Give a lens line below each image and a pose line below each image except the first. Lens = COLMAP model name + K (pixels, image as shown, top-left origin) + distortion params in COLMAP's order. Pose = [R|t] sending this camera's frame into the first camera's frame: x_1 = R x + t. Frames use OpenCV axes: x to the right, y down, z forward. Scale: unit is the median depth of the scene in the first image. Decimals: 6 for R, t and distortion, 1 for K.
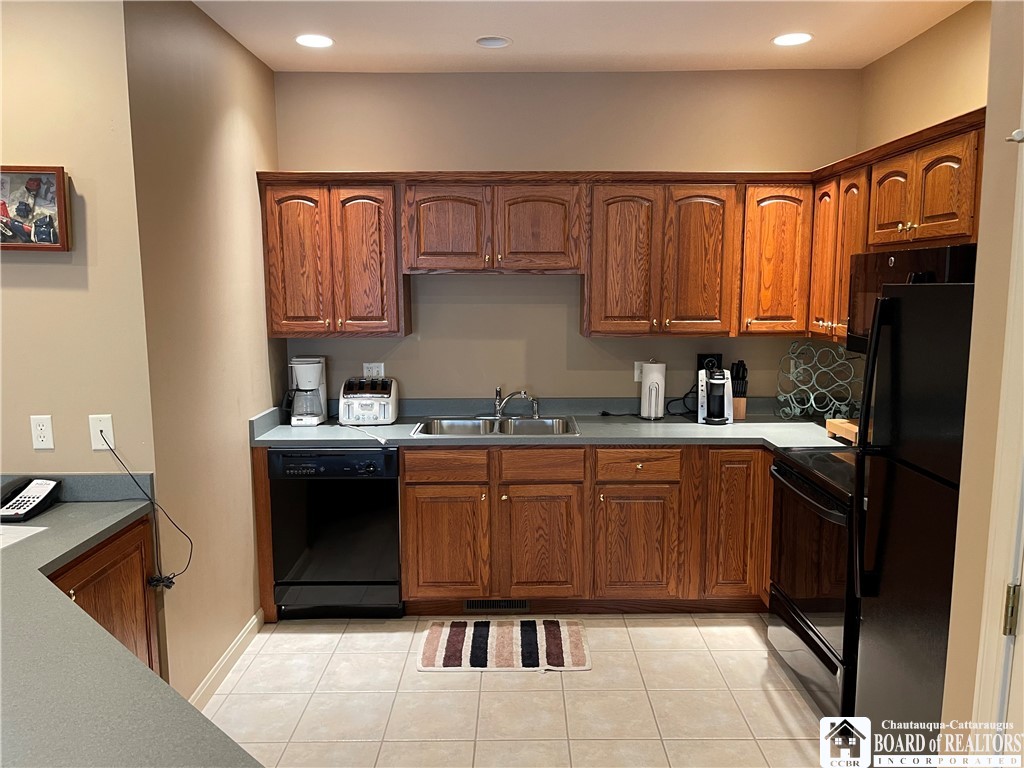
lens RADIAL K [[771.0, 0, 518.7], [0, 771.0, 386.2], [0, 0, 1]] dist [0.066944, -0.086628]
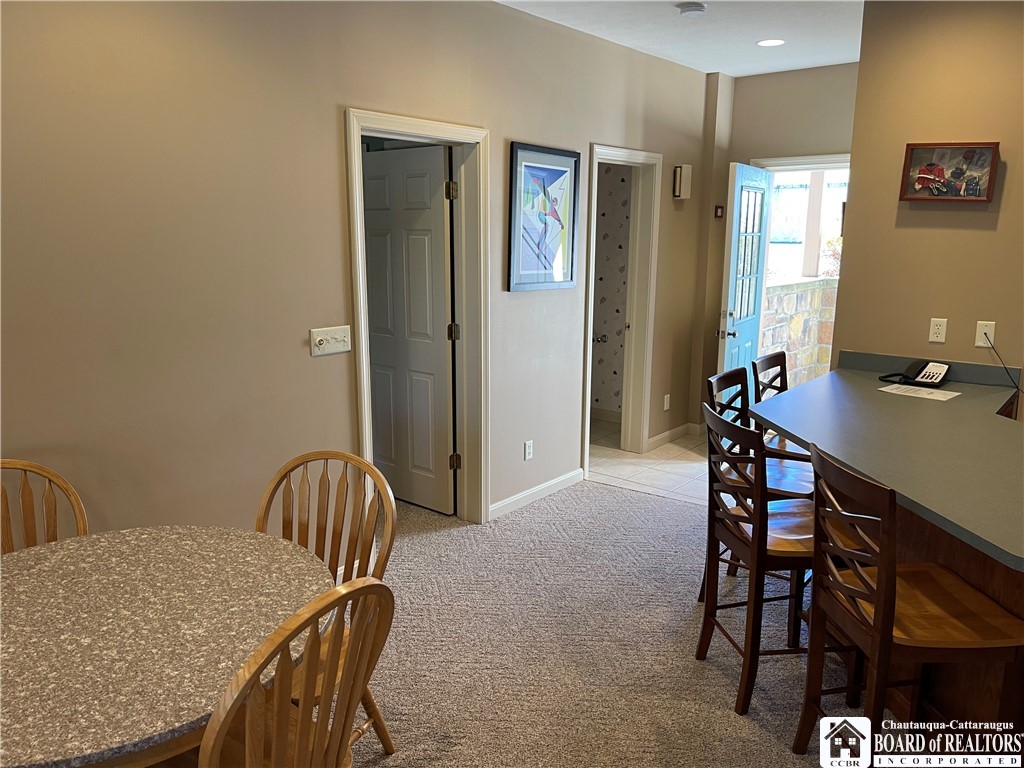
lens RADIAL K [[771.0, 0, 517.6], [0, 771.0, 390.2], [0, 0, 1]] dist [0.066944, -0.086628]
pose [[0.775652, 0.139184, -0.615623, -0.218313], [-0.092507, 0.989919, 0.107252, 0.059792], [0.624344, -0.026241, 0.780708, -0.424701]]
